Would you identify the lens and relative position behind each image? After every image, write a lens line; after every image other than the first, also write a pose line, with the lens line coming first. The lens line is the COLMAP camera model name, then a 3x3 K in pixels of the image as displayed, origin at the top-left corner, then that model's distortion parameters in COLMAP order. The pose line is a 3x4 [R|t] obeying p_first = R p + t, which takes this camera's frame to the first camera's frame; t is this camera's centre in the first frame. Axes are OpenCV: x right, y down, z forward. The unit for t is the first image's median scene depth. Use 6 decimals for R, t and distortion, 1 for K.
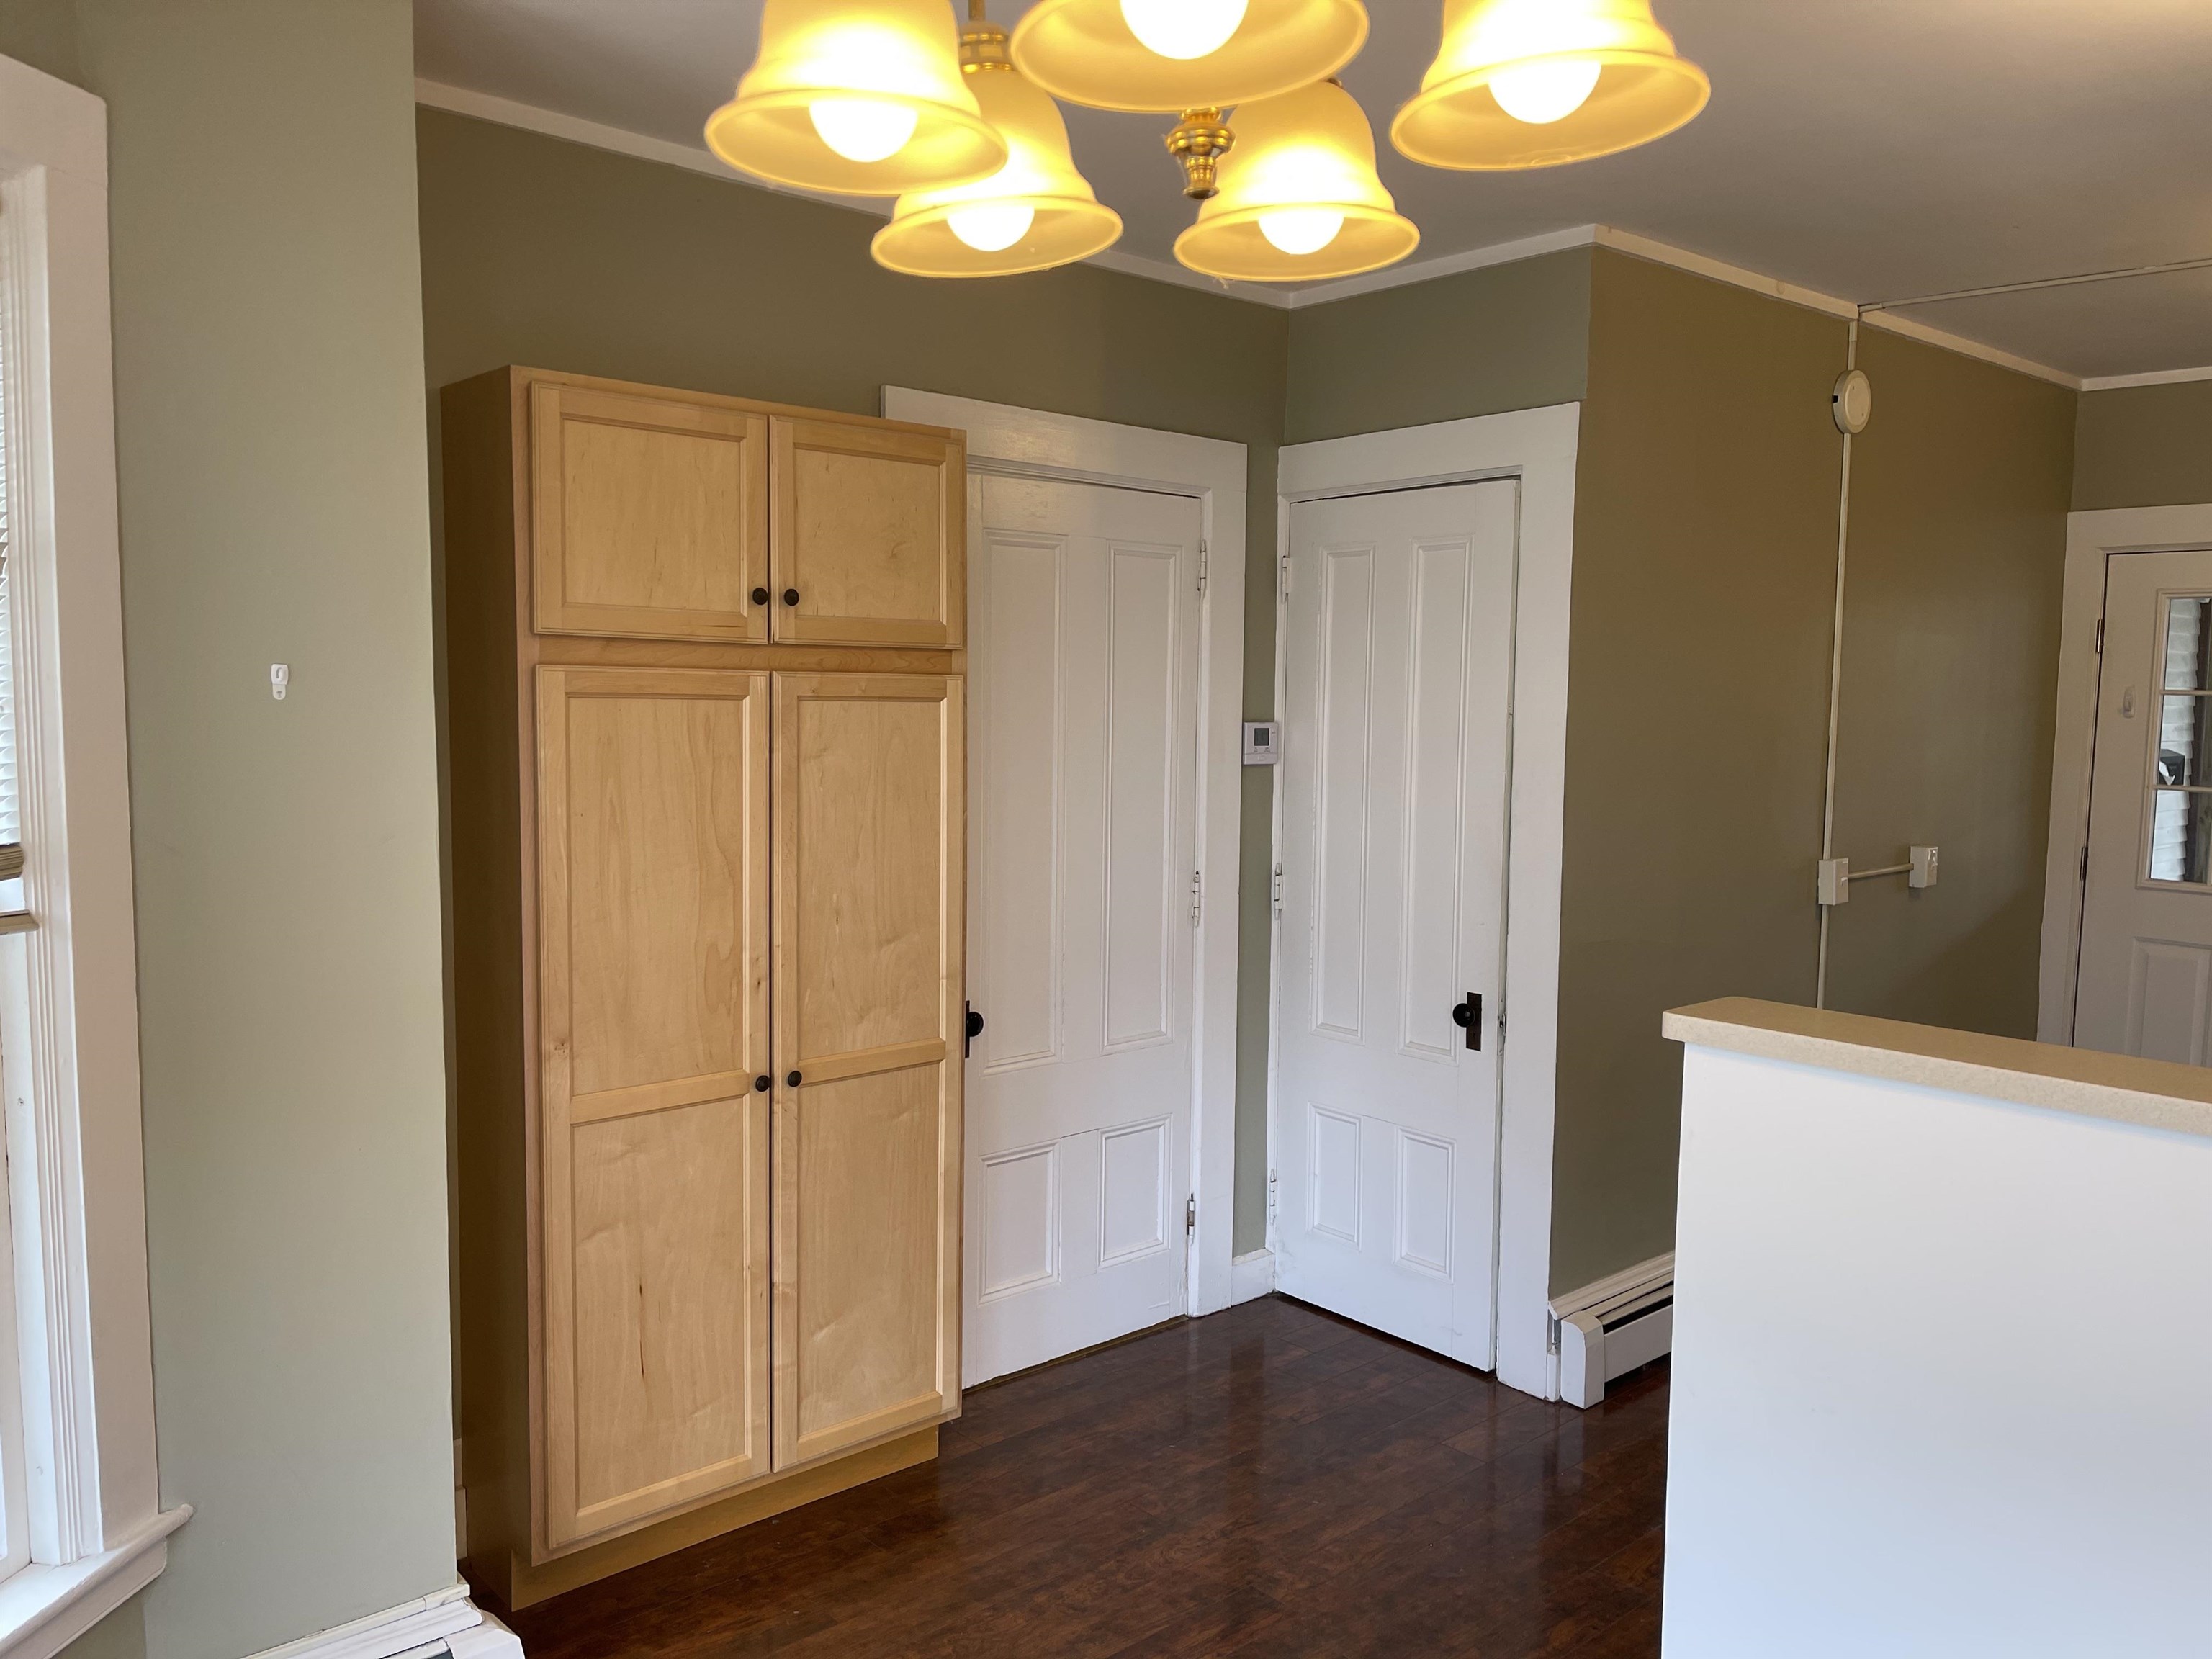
lens RADIAL K [[1665.4, 0, 1103.2], [0, 1665.4, 849.1], [0, 0, 1]] dist [0.062801, -0.096507]
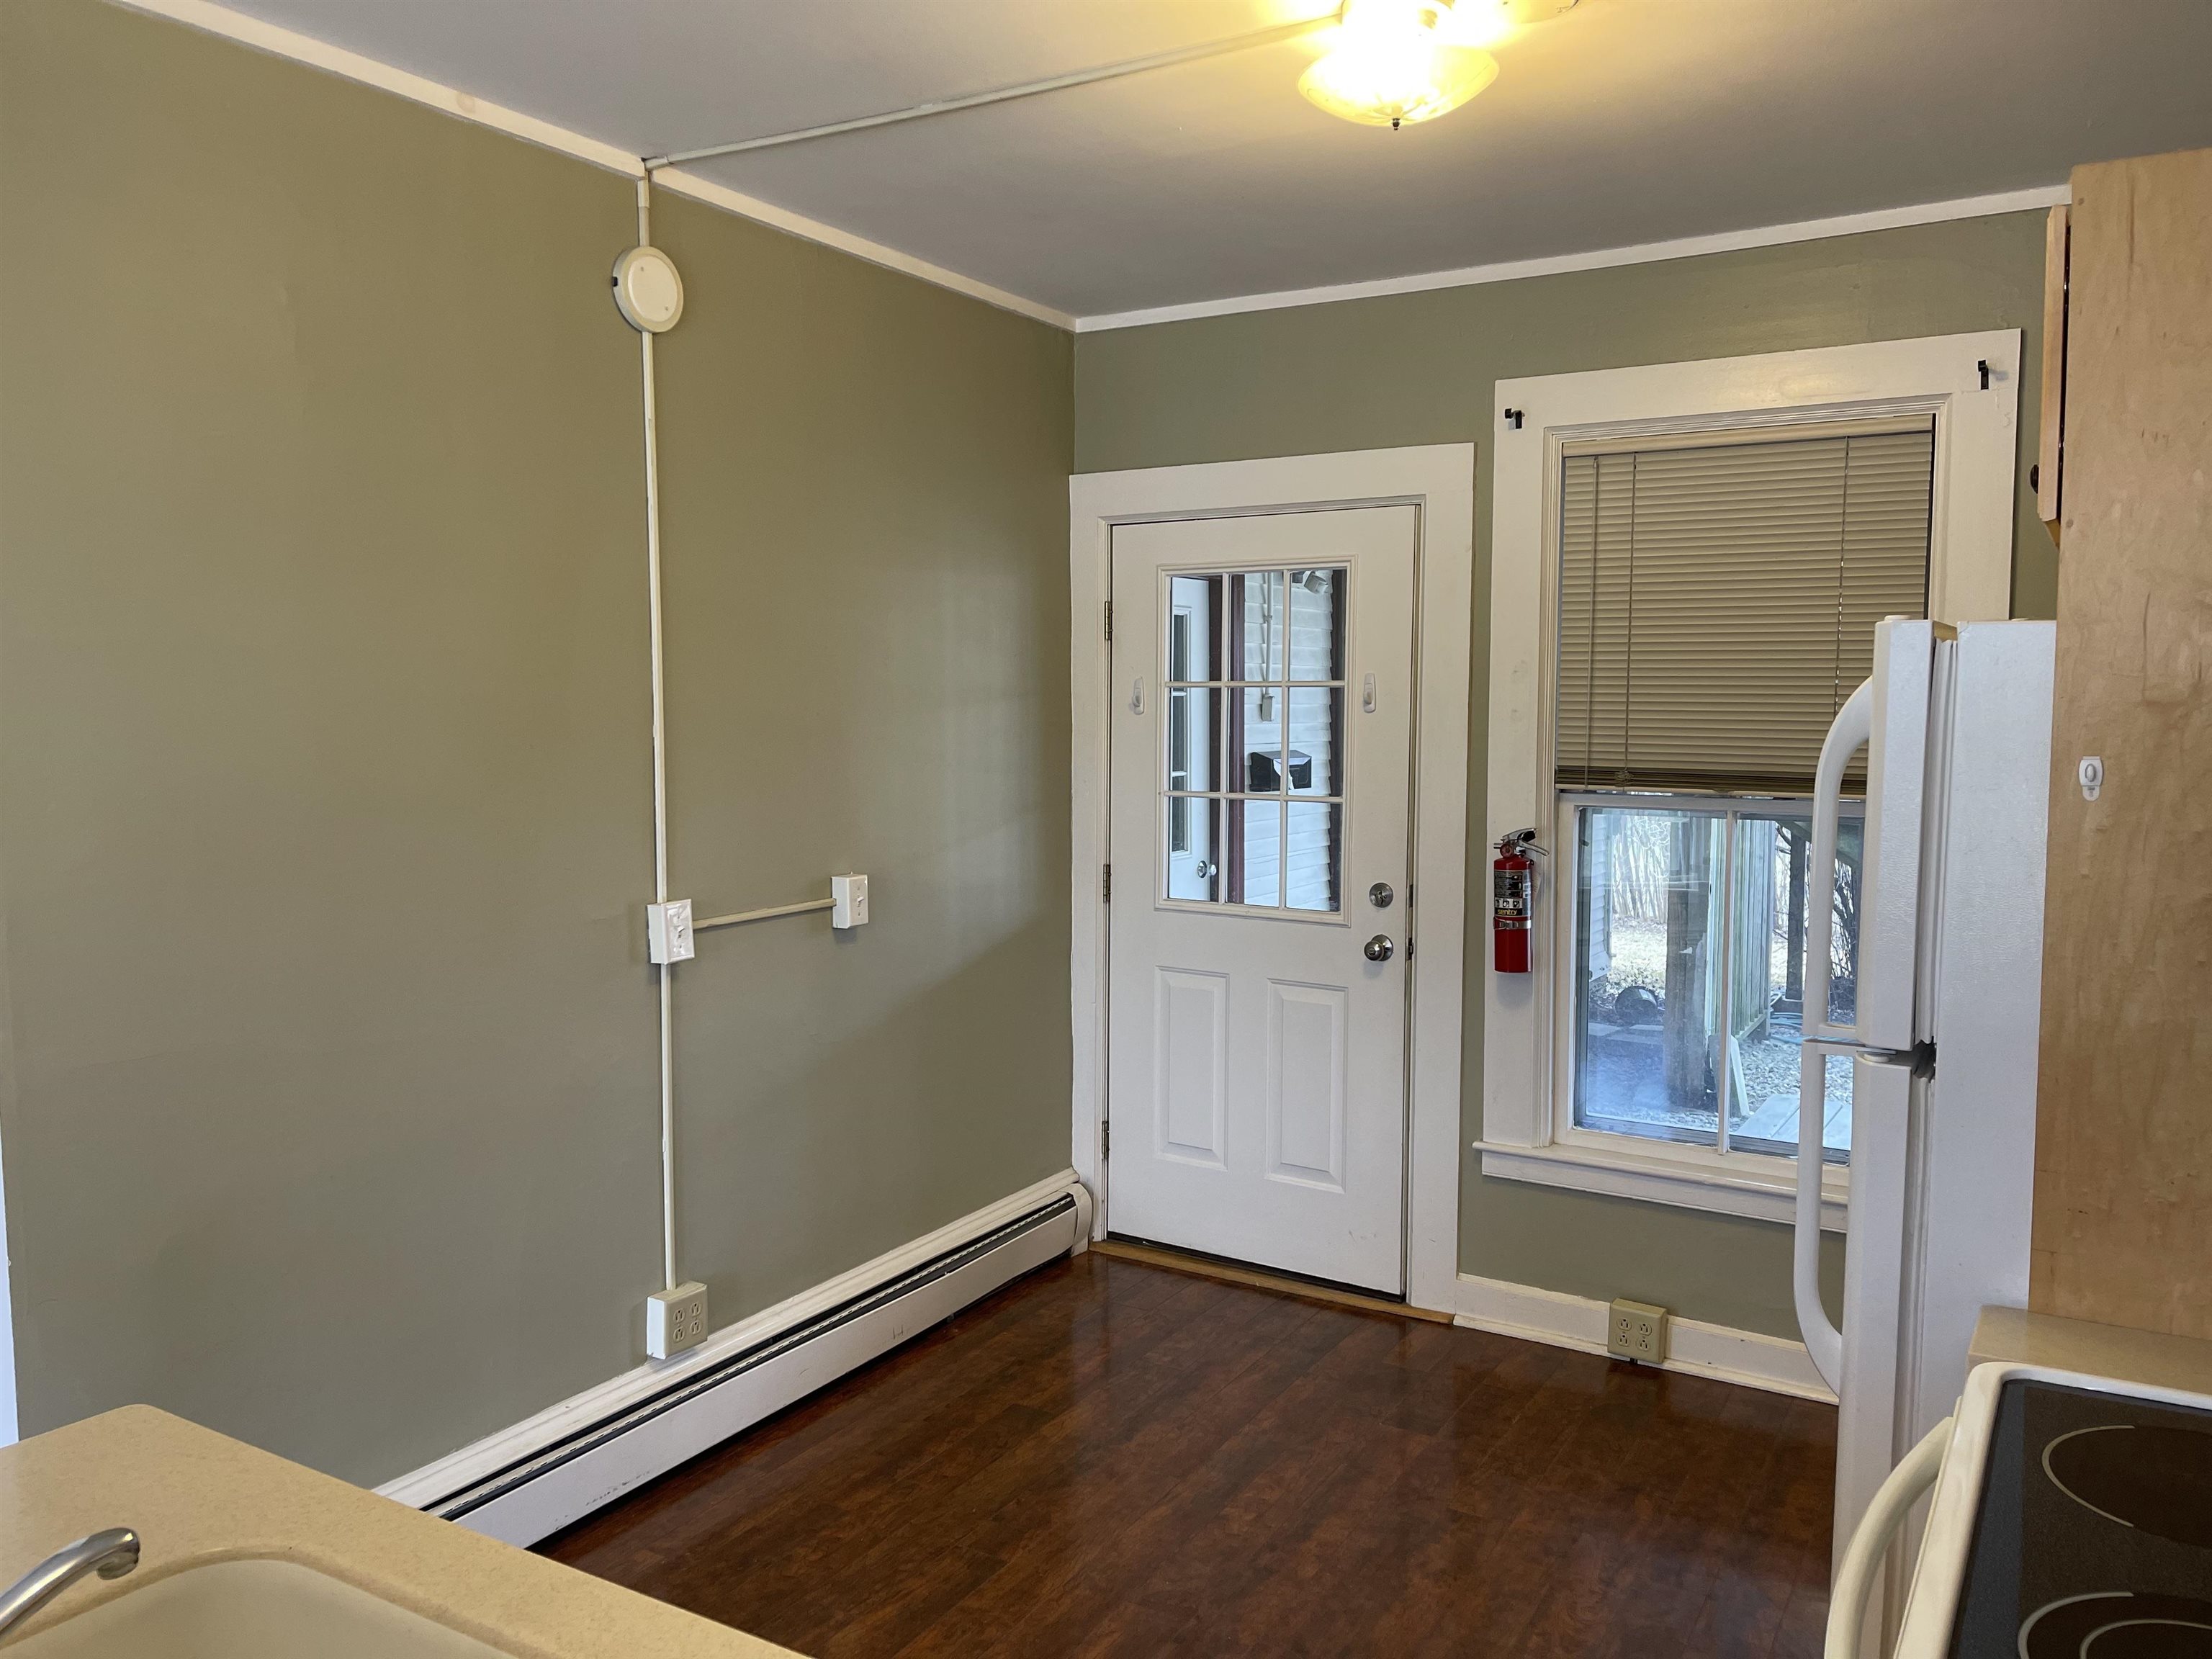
lens RADIAL K [[1592.9, 0, 1106.0], [0, 1592.9, 829.5], [0, 0, 1]] dist [-0.000297, -0.001217]
pose [[0.954255, -0.025968, 0.297864, 0.353582], [0.028404, 0.999589, -0.003851, -0.016243], [-0.297641, 0.012135, 0.954601, 0.227262]]
